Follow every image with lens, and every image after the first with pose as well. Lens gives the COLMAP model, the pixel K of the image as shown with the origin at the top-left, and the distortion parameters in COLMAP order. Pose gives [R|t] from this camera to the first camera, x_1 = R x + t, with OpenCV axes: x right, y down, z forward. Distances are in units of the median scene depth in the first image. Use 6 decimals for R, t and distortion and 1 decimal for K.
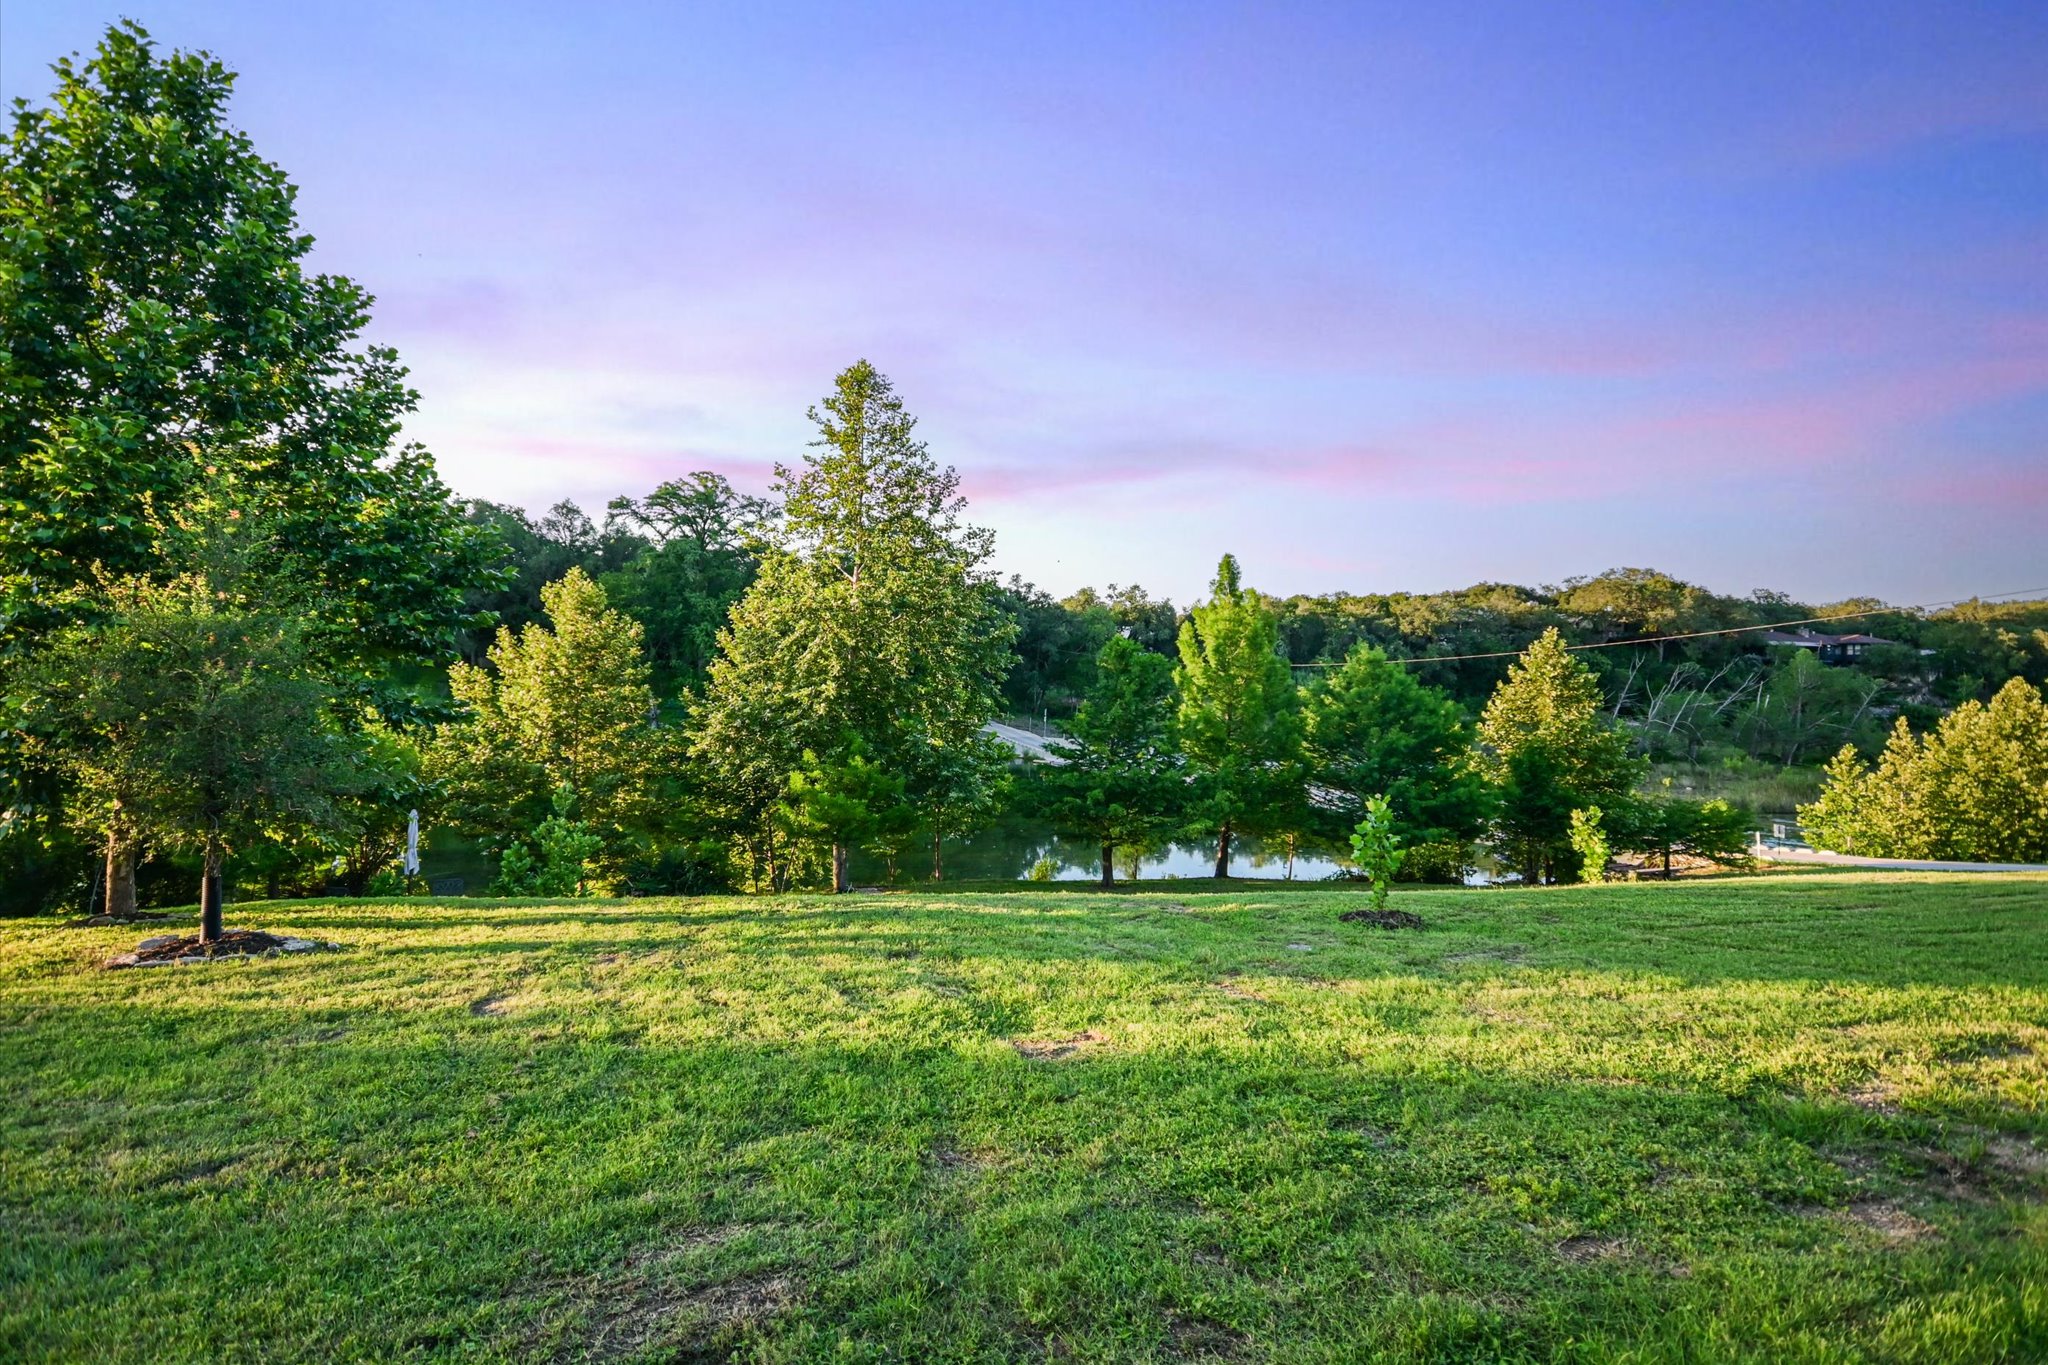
lens RADIAL K [[996.4, 0, 1026.0], [0, 996.4, 673.1], [0, 0, 1]] dist [0.003981, -0.000439]
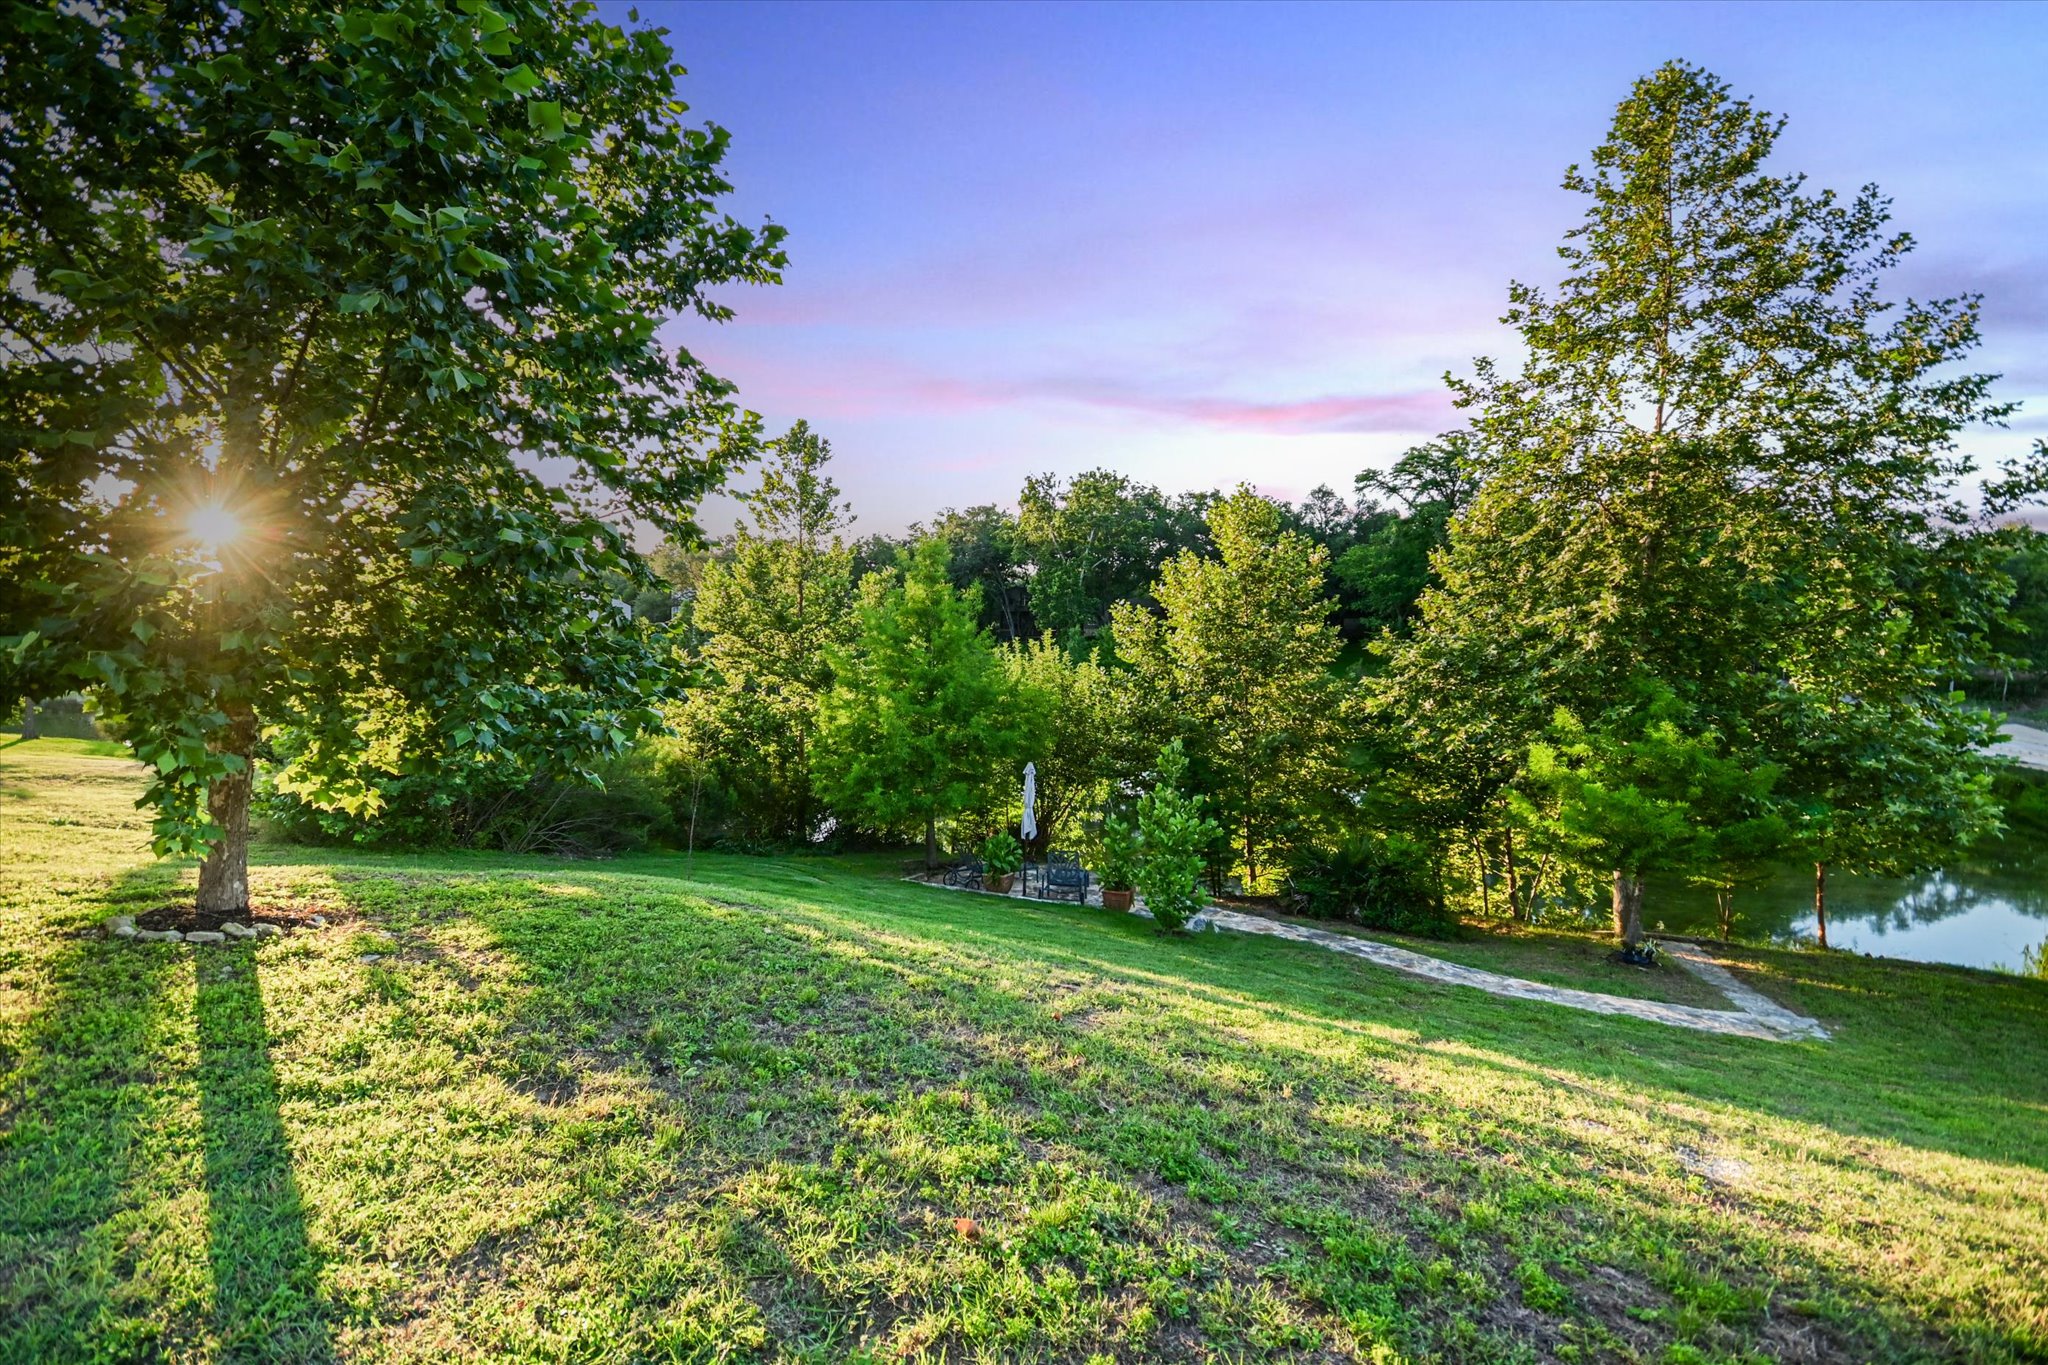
lens RADIAL K [[879.8, 0, 1024.1], [0, 879.8, 677.0], [0, 0, 1]] dist [0.000987, -0.006908]
pose [[0.711464, 0.004581, -0.702707, -0.071710], [0.016483, 0.999595, 0.023204, 0.036677], [0.702529, -0.028091, 0.711100, 0.361677]]
